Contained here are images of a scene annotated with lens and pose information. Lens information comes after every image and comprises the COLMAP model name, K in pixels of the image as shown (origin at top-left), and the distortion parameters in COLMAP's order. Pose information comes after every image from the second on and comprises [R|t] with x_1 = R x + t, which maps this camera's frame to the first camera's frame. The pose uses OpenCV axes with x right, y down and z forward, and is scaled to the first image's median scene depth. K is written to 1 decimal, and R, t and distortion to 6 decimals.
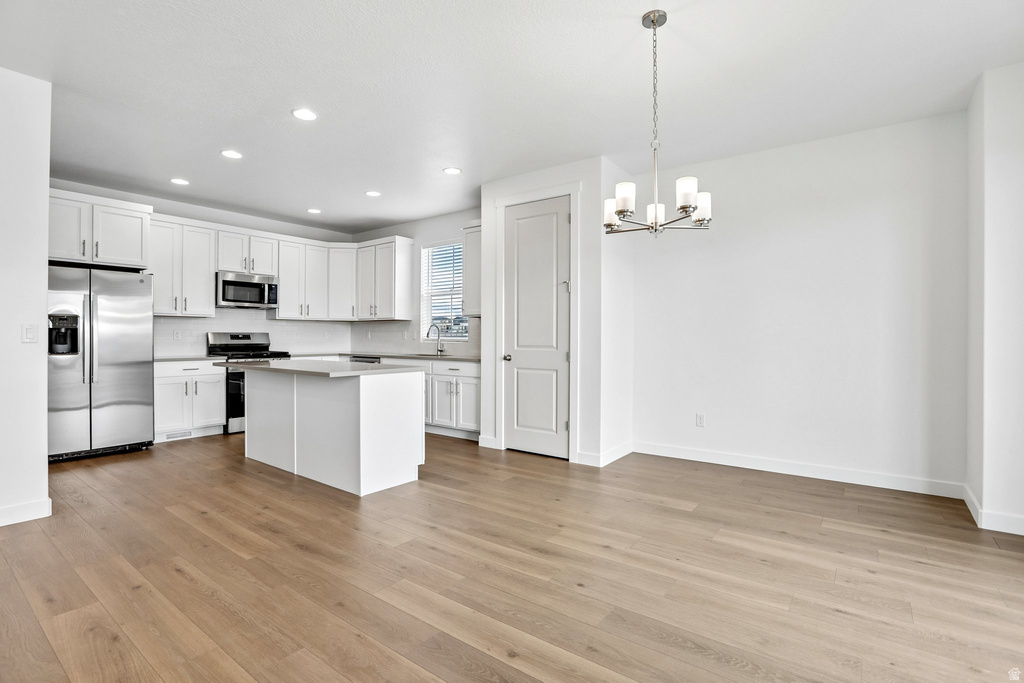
lens RADIAL K [[486.2, 0, 501.8], [0, 486.2, 335.6], [0, 0, 1]] dist [-0.020968, 0.003220]
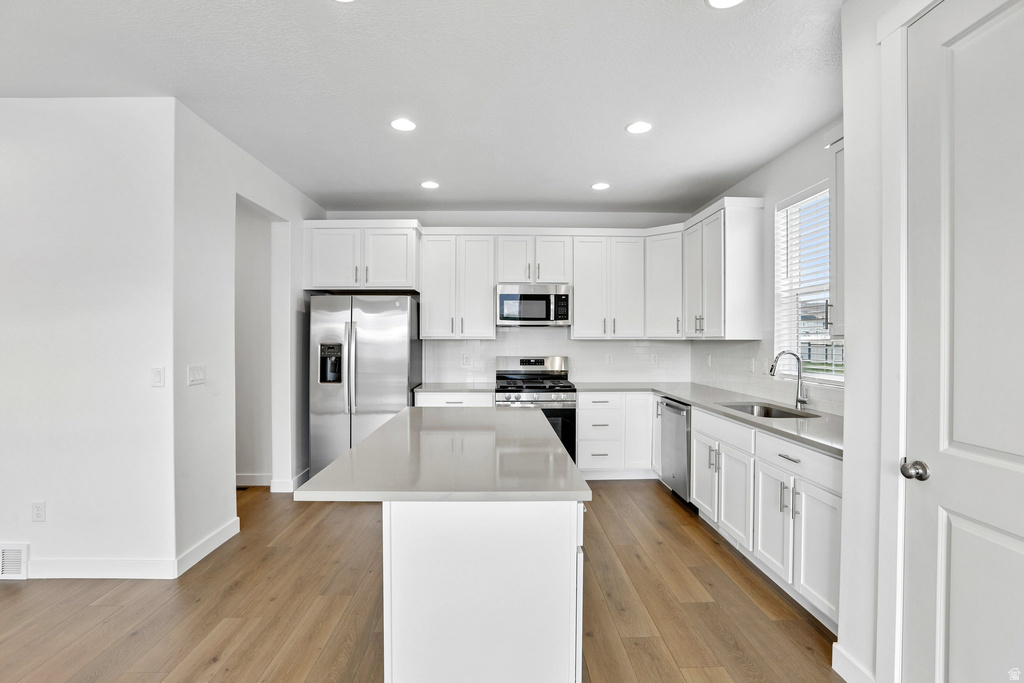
lens RADIAL K [[486.2, 0, 507.1], [0, 486.2, 344.4], [0, 0, 1]] dist [-0.020968, 0.003220]
pose [[0.634083, 0.008480, -0.773219, 0.072897], [0.001403, 0.999926, 0.012117, -0.037900], [0.773264, -0.008768, 0.634024, 0.460941]]
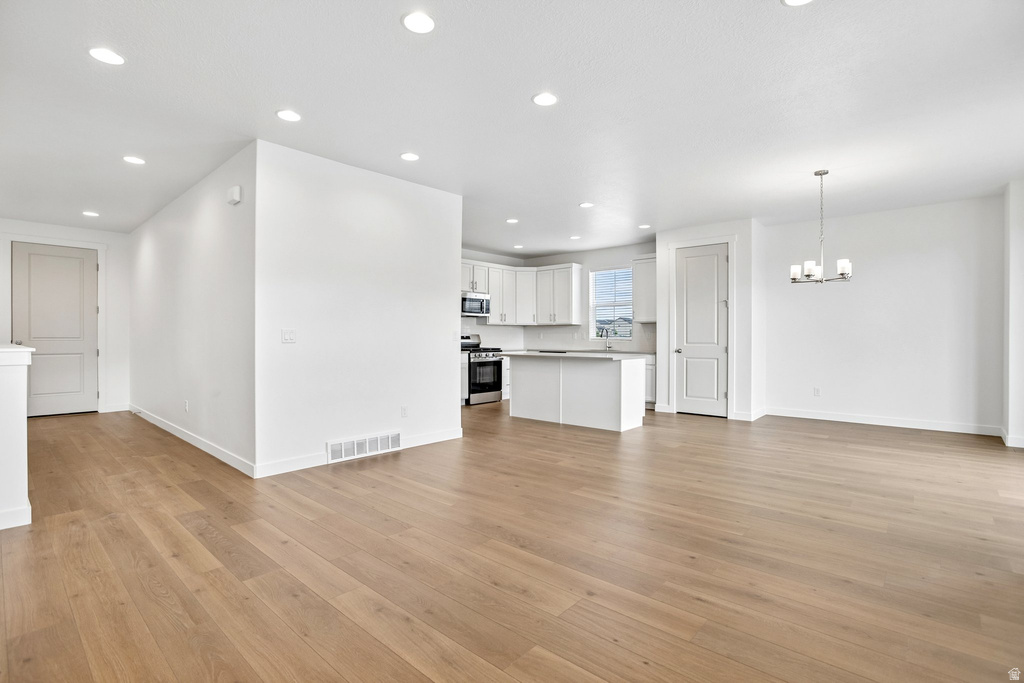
lens RADIAL K [[487.6, 0, 516.1], [0, 487.6, 339.0], [0, 0, 1]] dist [-0.001143, 0.000985]
pose [[0.998140, -0.003408, -0.060864, -0.319476], [0.003882, 0.999963, 0.007667, -0.003320], [0.060836, -0.007889, 0.998117, -0.418838]]
